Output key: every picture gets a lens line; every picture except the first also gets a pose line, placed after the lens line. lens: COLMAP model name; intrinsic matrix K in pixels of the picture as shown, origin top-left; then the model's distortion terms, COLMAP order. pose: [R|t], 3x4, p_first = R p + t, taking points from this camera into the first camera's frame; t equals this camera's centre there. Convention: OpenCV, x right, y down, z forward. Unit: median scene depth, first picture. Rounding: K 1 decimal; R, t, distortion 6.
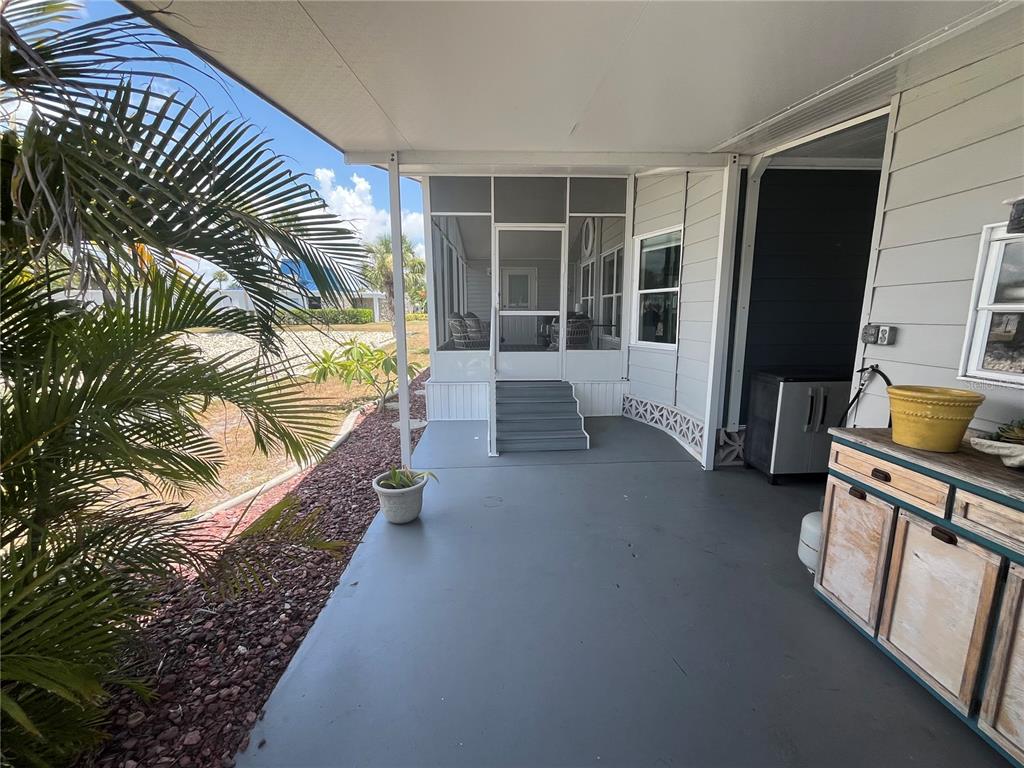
lens RADIAL K [[420.0, 0, 516.0], [0, 420.0, 380.4], [0, 0, 1]] dist [0.011760, 0.000291]
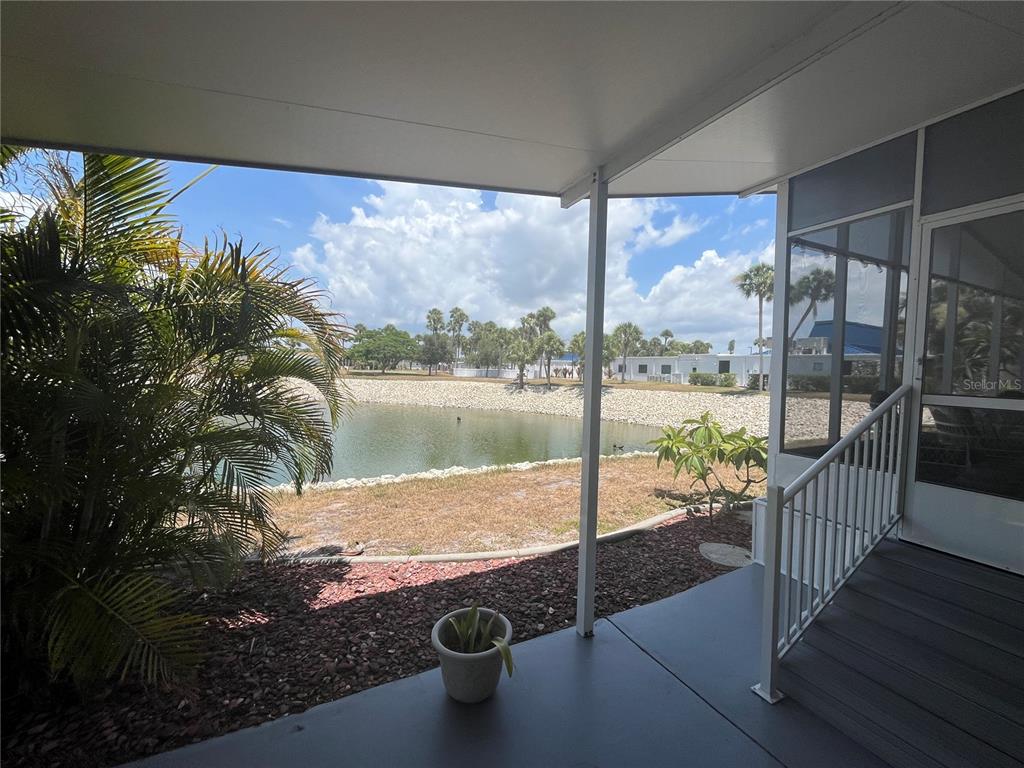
lens RADIAL K [[420.0, 0, 512.5], [0, 420.0, 384.2], [0, 0, 1]] dist [0.011760, 0.000291]
pose [[0.420918, 0.050470, -0.905694, 0.211449], [-0.179705, 0.983301, -0.028722, -0.087450], [0.889120, 0.174847, 0.422959, 0.414164]]
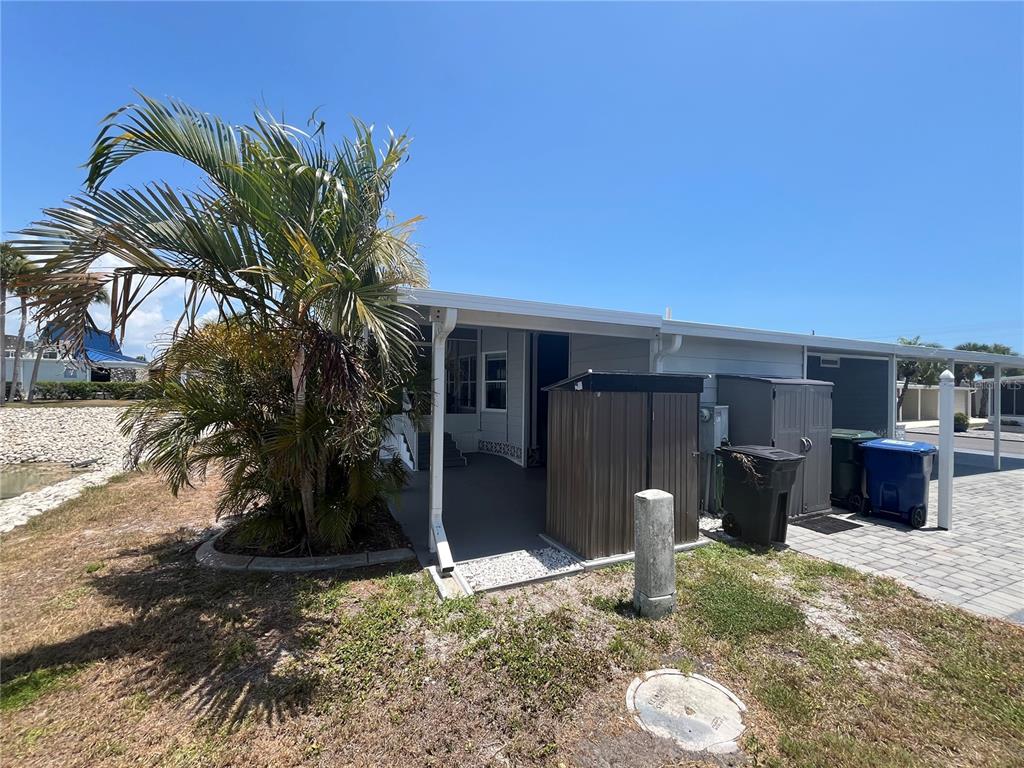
lens RADIAL K [[420.0, 0, 510.3], [0, 420.0, 384.8], [0, 0, 1]] dist [0.011760, 0.000291]
pose [[0.920128, 0.017028, 0.391247, -0.347216], [0.050192, 0.985687, -0.160941, 0.109988], [-0.388387, 0.167723, 0.906104, -0.746908]]
